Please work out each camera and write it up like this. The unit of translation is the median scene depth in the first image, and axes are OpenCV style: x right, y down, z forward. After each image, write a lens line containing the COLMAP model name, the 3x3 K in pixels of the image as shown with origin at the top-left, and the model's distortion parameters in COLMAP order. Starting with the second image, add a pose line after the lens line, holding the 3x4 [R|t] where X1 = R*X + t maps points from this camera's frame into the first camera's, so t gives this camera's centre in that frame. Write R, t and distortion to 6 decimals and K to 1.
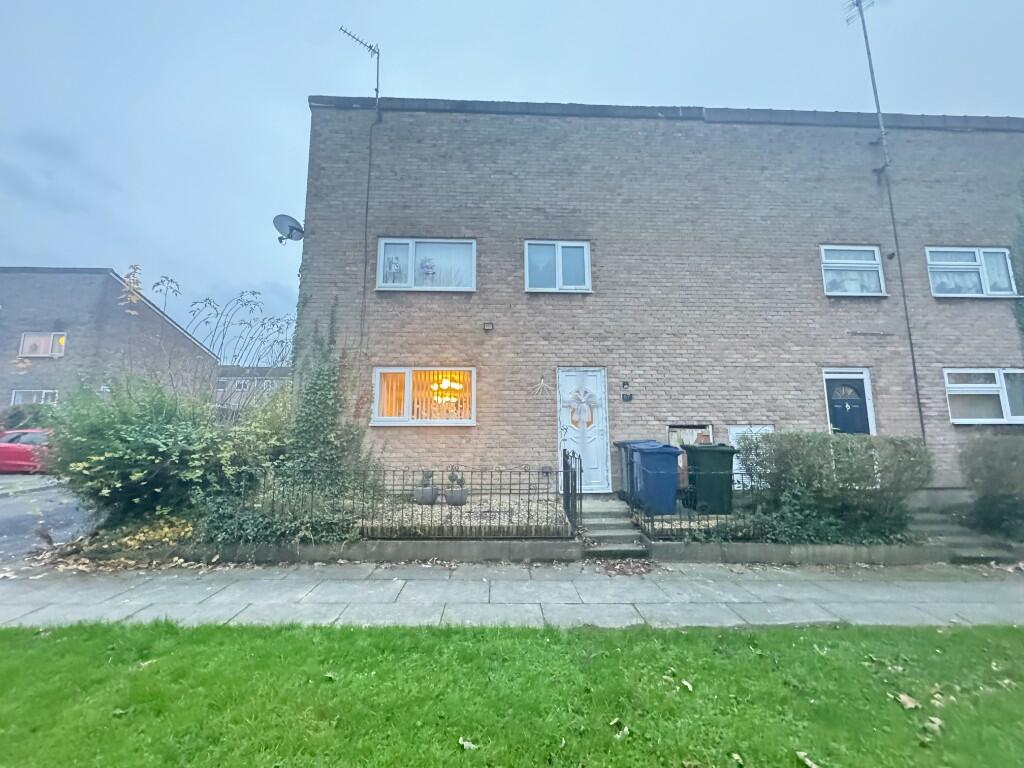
lens RADIAL K [[407.6, 0, 512.0], [0, 407.6, 384.0], [0, 0, 1]] dist [-0.002130, 0.000207]
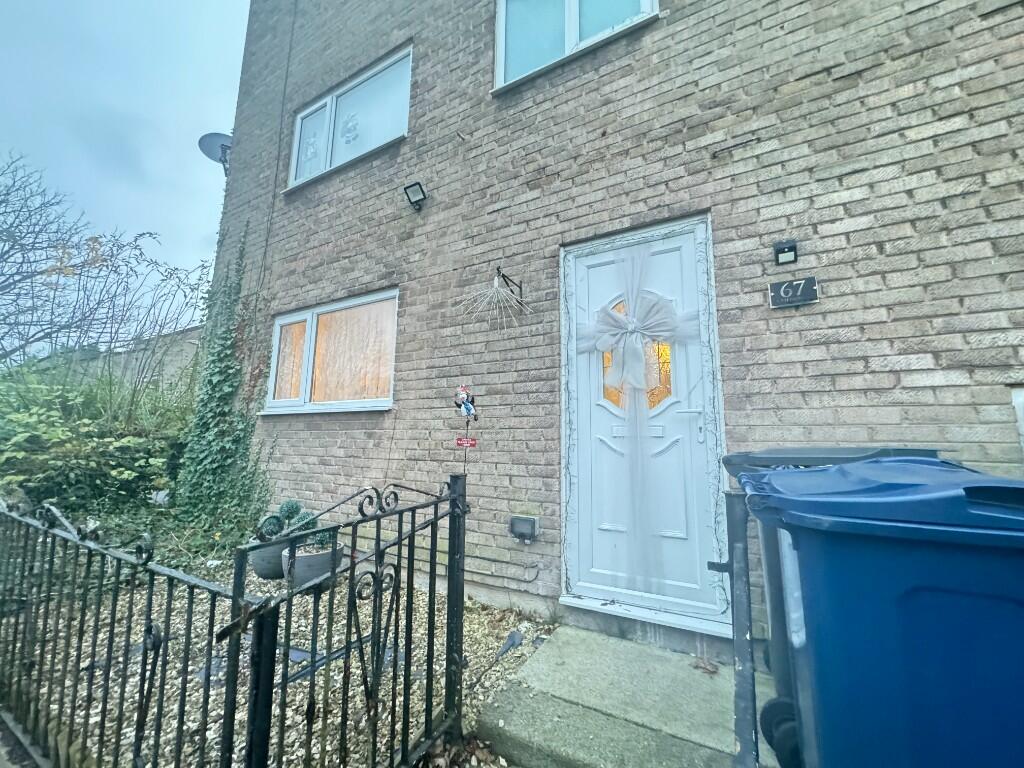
lens RADIAL K [[407.6, 0, 512.0], [0, 407.6, 384.0], [0, 0, 1]] dist [-0.002130, 0.000207]
pose [[0.849381, -0.062299, -0.524091, 0.261919], [0.055854, 0.998043, -0.028116, 0.091187], [0.524817, -0.005392, 0.851198, 0.665709]]
